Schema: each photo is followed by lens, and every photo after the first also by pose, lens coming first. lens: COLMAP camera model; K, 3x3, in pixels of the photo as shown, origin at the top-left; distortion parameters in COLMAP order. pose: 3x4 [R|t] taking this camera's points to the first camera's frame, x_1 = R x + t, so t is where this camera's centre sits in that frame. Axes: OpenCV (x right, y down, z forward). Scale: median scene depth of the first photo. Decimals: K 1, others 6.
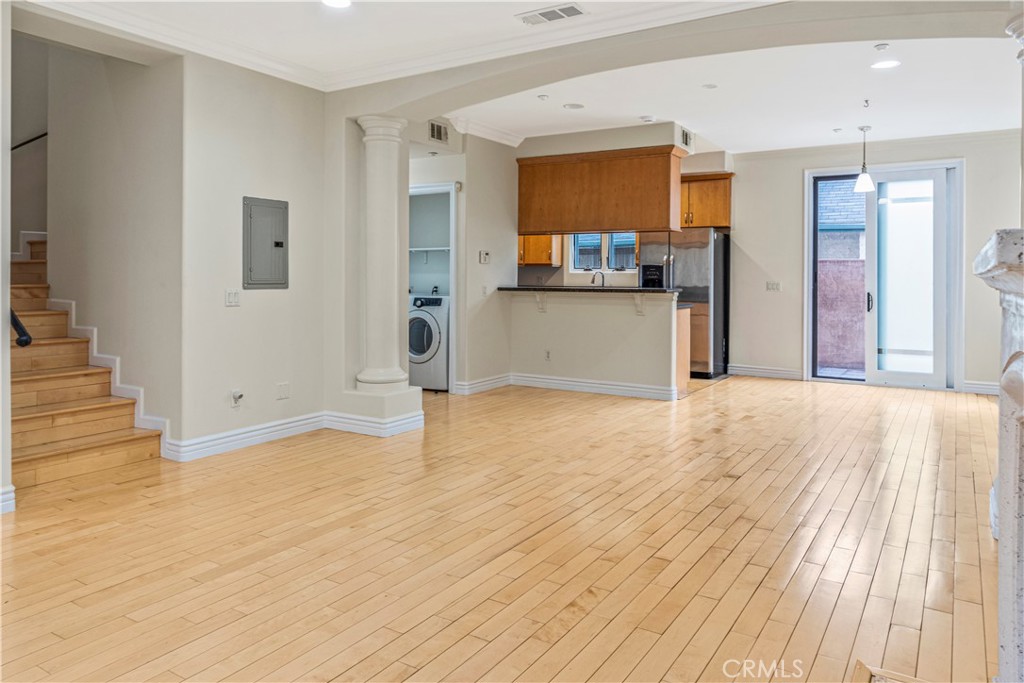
lens RADIAL K [[703.8, 0, 512.0], [0, 703.8, 341.5], [0, 0, 1]] dist [-0.000989, -0.001685]
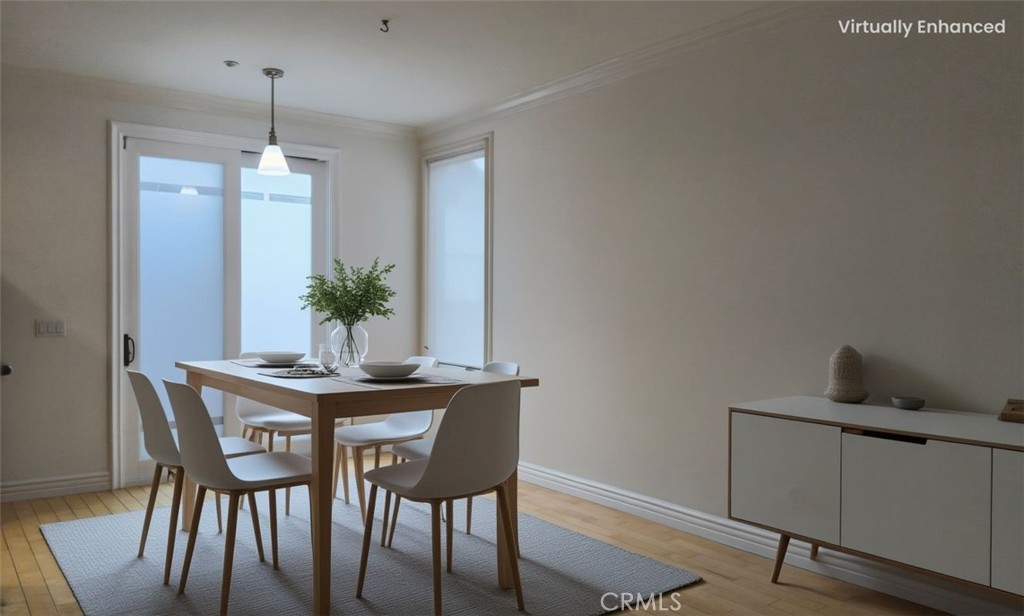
lens RADIAL K [[767.1, 0, 512.0], [0, 767.1, 308.0], [0, 0, 1]] dist [-0.001460, -0.000946]
pose [[0.349107, -0.011212, 0.937016, -0.063576], [0.086425, 0.996052, -0.020282, -0.066657], [-0.933089, 0.088062, 0.348698, 0.604847]]
